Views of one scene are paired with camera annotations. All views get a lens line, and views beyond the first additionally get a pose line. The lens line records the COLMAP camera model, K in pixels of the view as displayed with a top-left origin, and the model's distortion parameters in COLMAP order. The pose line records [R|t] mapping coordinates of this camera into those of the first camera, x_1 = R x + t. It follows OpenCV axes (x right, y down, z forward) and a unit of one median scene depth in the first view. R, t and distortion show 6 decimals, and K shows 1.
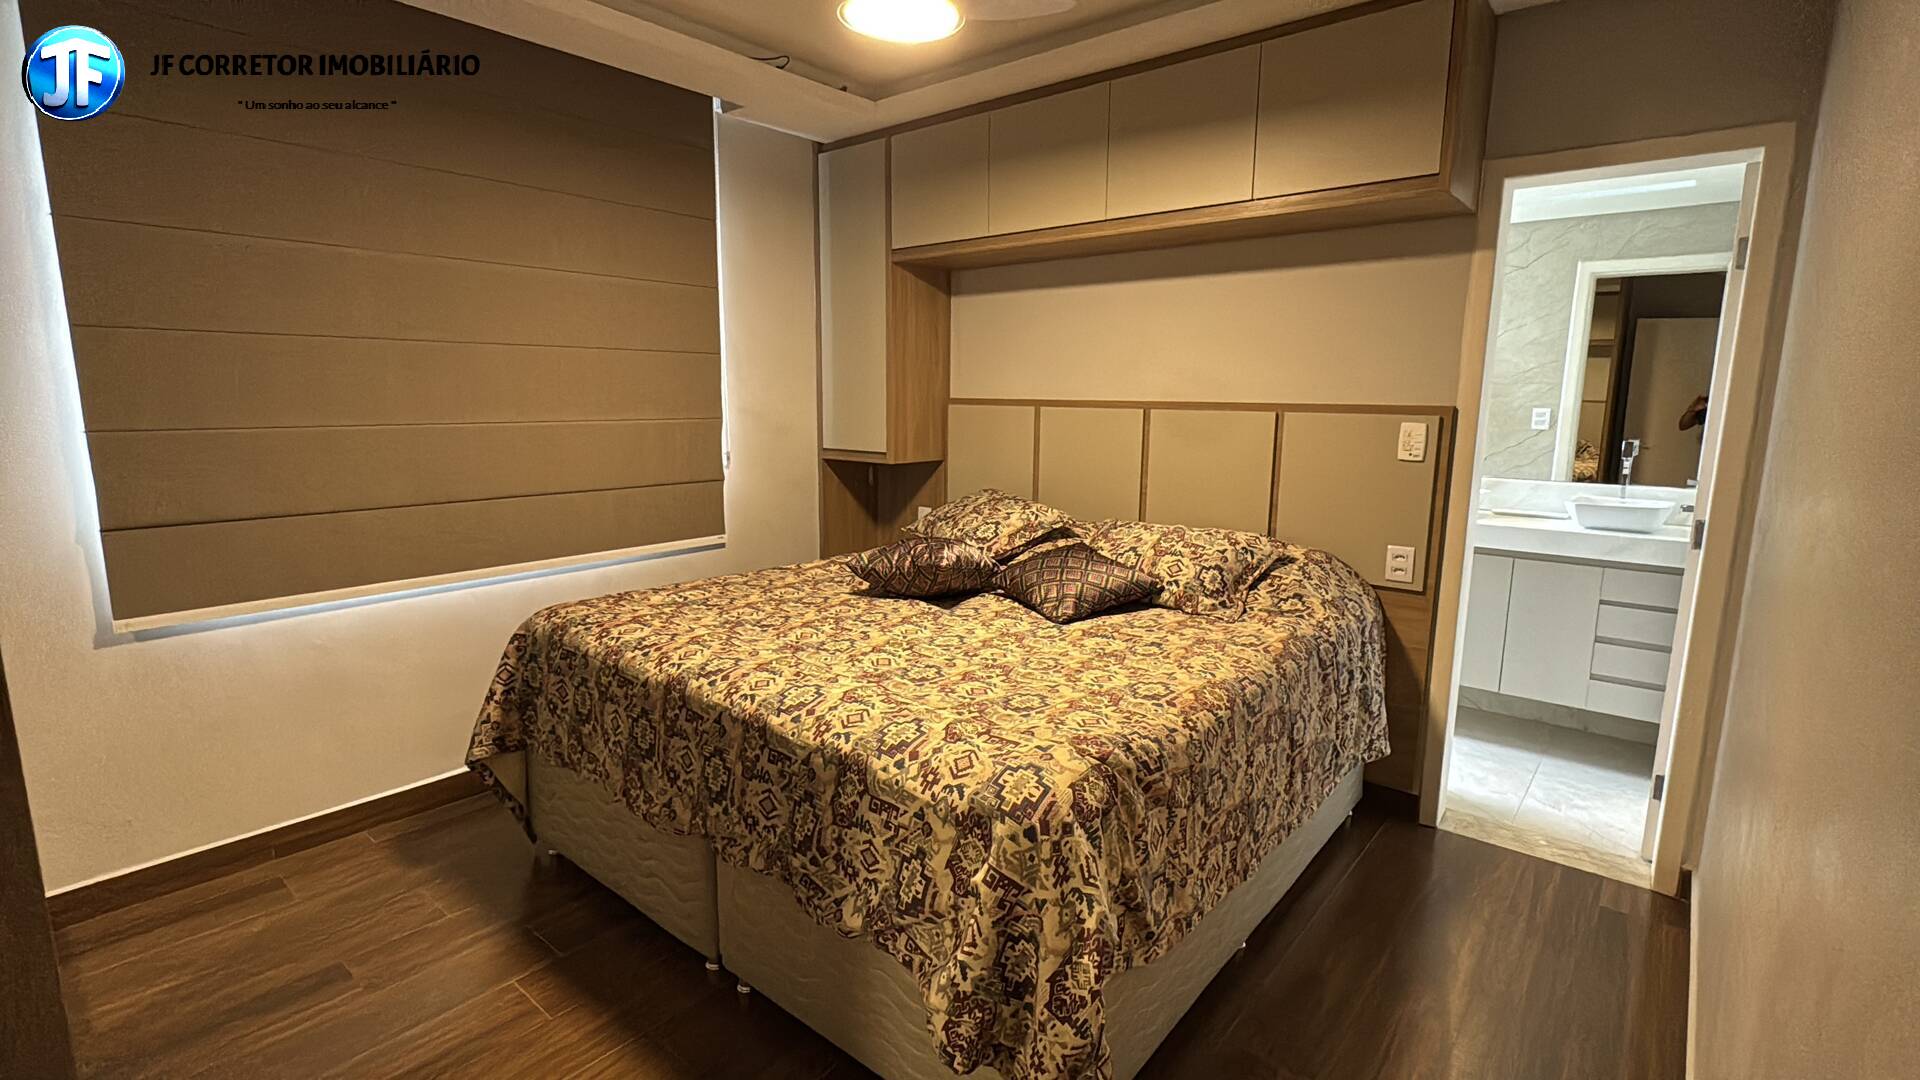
lens RADIAL K [[871.9, 0, 966.9], [0, 871.9, 535.4], [0, 0, 1]] dist [-0.005804, 0.001029]
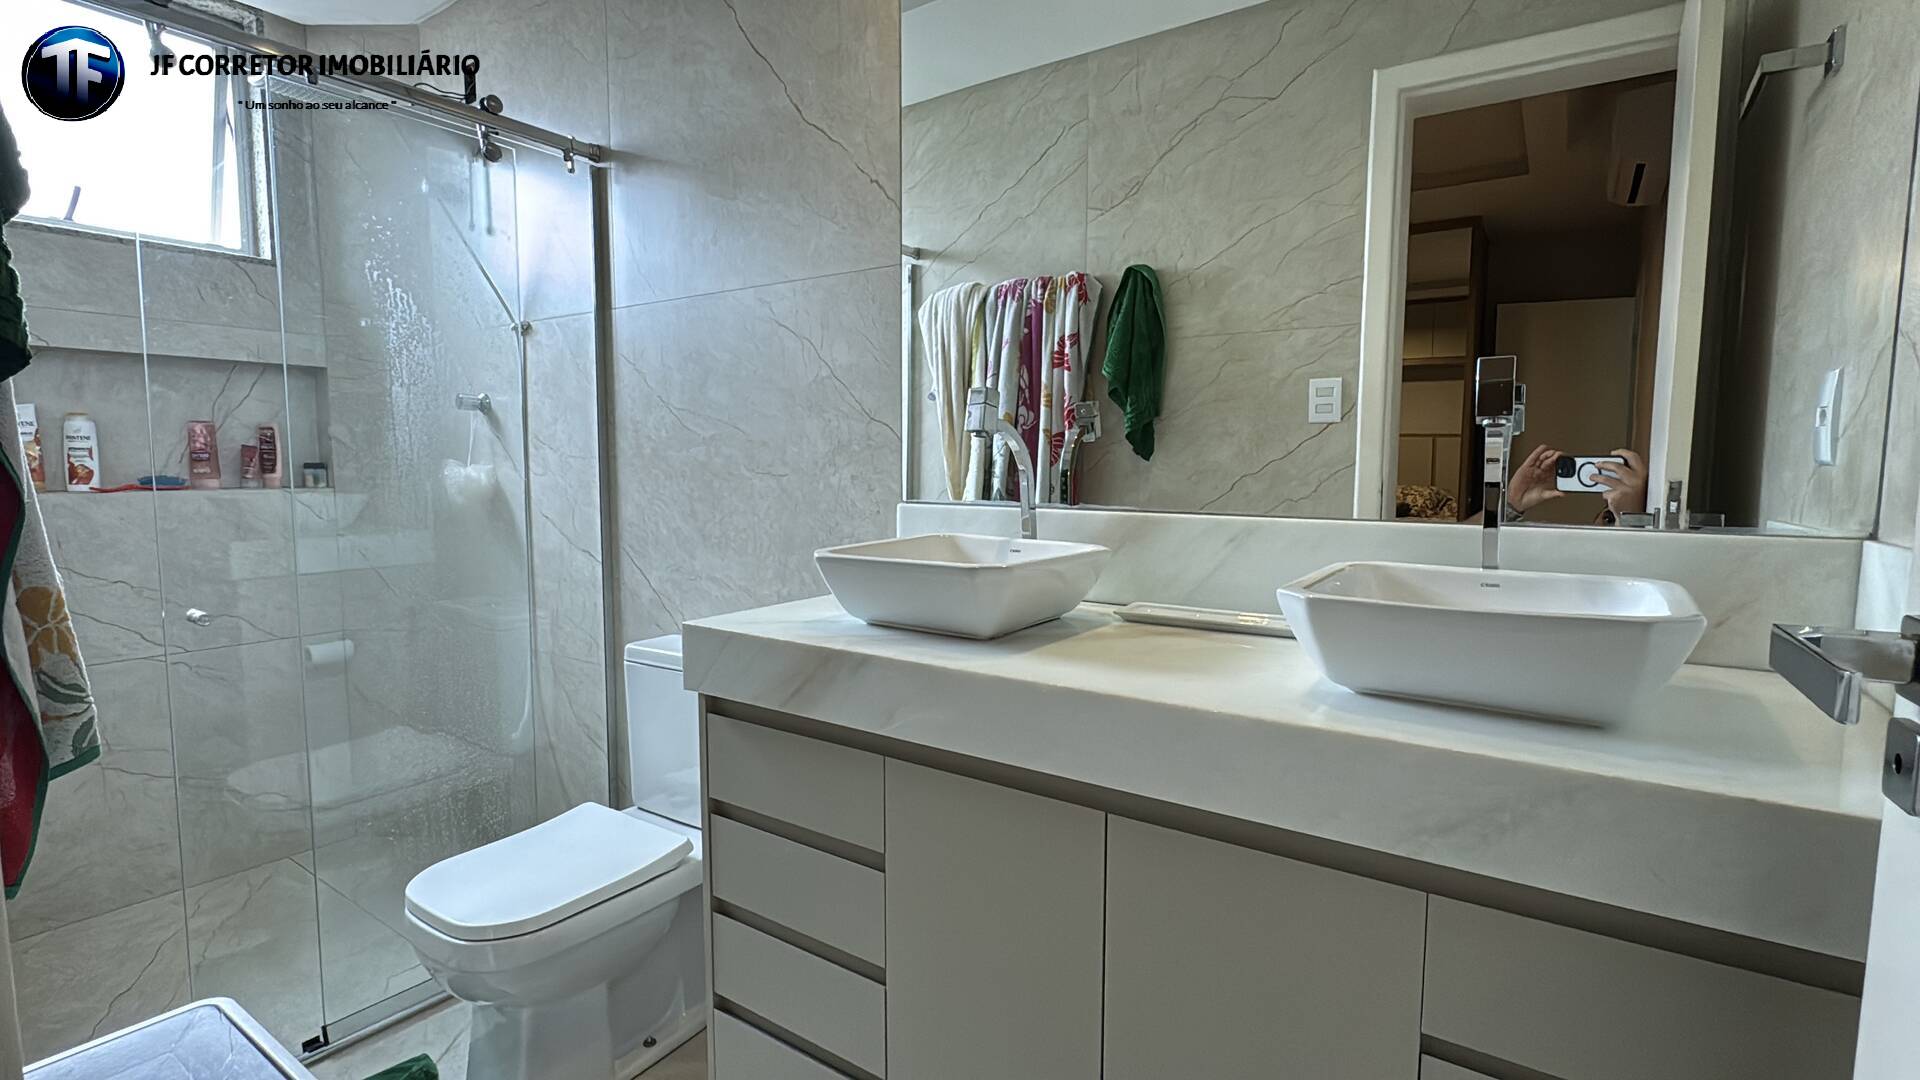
lens RADIAL K [[871.9, 0, 951.4], [0, 871.9, 547.6], [0, 0, 1]] dist [-0.005804, 0.001029]
pose [[0.995618, -0.011743, 0.092771, 0.343355], [0.019351, 0.996482, -0.081544, -0.011160], [-0.091487, 0.082981, 0.992343, 0.457063]]
